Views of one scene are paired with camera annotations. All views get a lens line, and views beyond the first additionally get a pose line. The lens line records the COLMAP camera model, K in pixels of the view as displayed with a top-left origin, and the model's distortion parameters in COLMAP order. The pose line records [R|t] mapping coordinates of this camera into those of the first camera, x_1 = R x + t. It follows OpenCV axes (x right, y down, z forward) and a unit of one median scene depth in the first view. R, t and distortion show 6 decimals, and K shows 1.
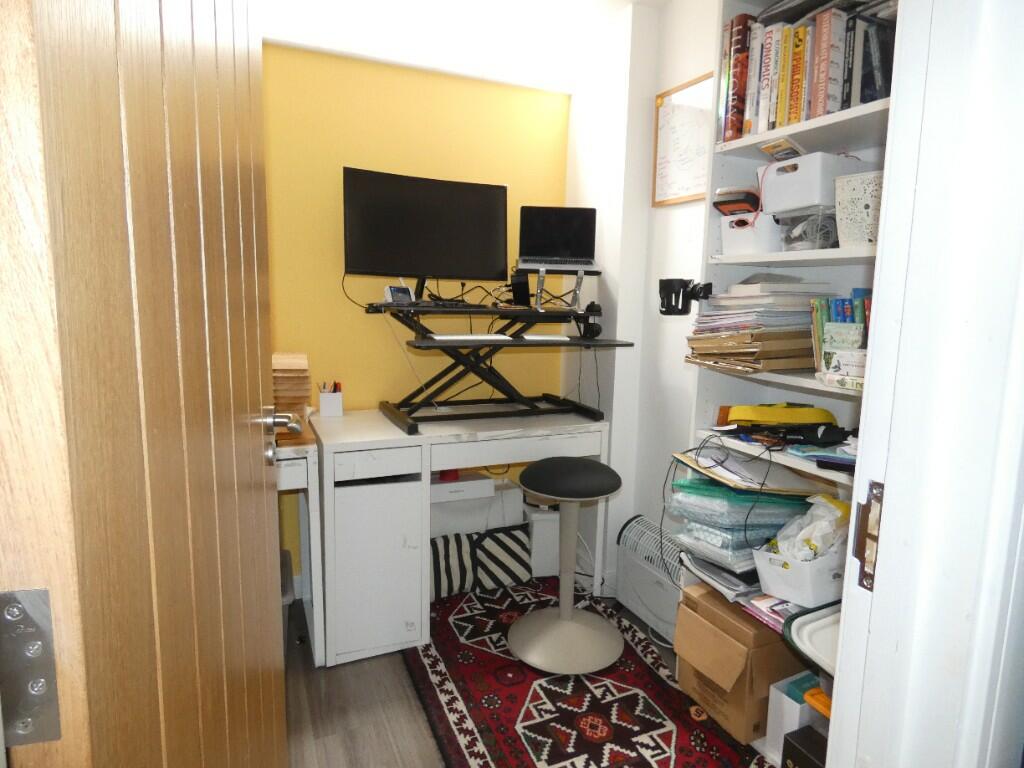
lens RADIAL K [[618.7, 0, 516.7], [0, 618.7, 386.5], [0, 0, 1]] dist [-0.001580, -0.000035]
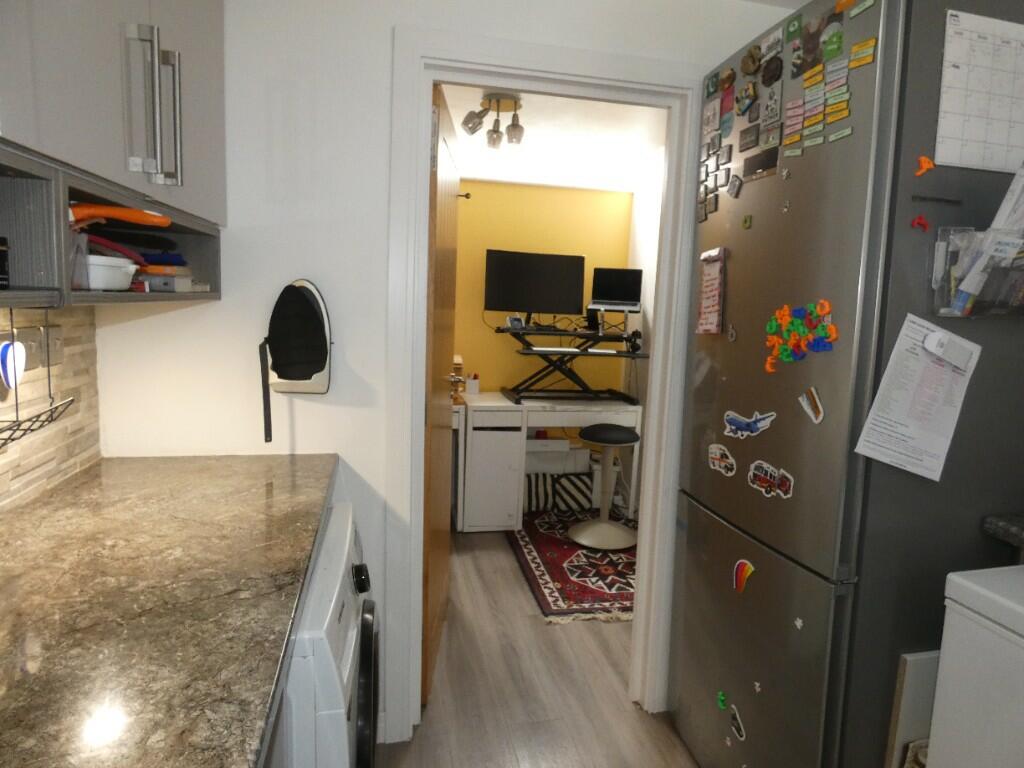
lens RADIAL K [[618.7, 0, 515.6], [0, 618.7, 380.0], [0, 0, 1]] dist [-0.001580, -0.000035]
pose [[0.977404, 0.043955, -0.206760, 0.155219], [-0.050488, 0.998375, -0.026427, 0.048243], [0.205263, 0.036269, 0.978035, -0.595644]]
